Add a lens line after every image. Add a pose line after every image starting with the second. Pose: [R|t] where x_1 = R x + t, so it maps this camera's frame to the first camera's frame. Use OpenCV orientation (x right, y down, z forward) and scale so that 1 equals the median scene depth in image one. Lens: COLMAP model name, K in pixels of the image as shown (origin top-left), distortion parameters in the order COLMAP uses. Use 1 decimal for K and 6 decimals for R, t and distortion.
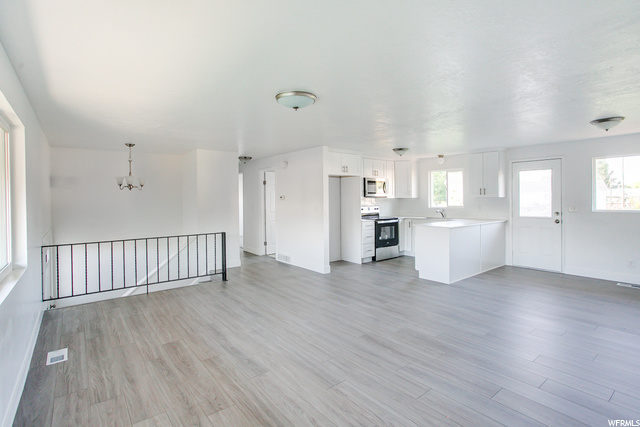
lens RADIAL K [[326.6, 0, 320.2], [0, 326.6, 198.3], [0, 0, 1]] dist [-0.043679, 0.027294]
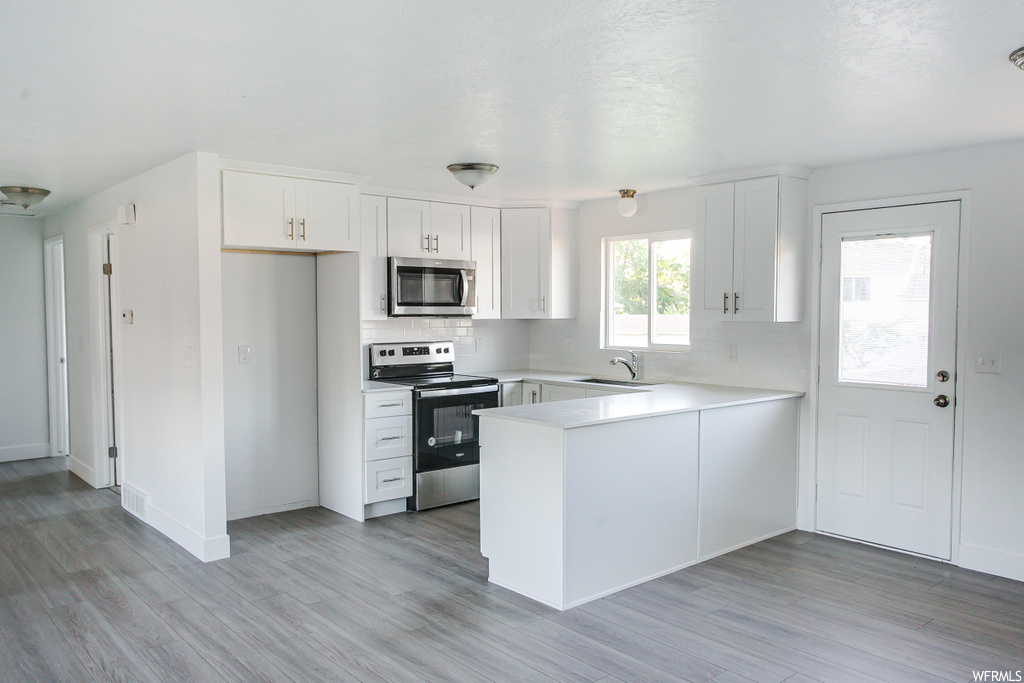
lens RADIAL K [[793.2, 0, 512.1], [0, 793.2, 353.1], [0, 0, 1]] dist [-0.003867, 0.000300]
pose [[0.999141, 0.006171, 0.040988, 0.302058], [-0.008443, 0.998424, 0.055482, -0.015689], [-0.040581, -0.055781, 0.997618, 0.261097]]
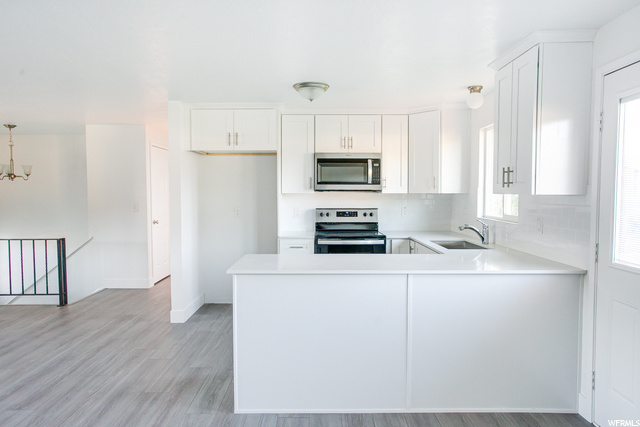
lens RADIAL K [[431.0, 0, 320.0], [0, 431.0, 213.5], [0, 0, 1]] dist [-0.001514, 0.004850]
pose [[0.783948, 0.040059, -0.619533, 0.753156], [-0.007524, 0.998456, 0.055039, -0.007325], [0.620781, -0.038486, 0.783039, 0.628523]]
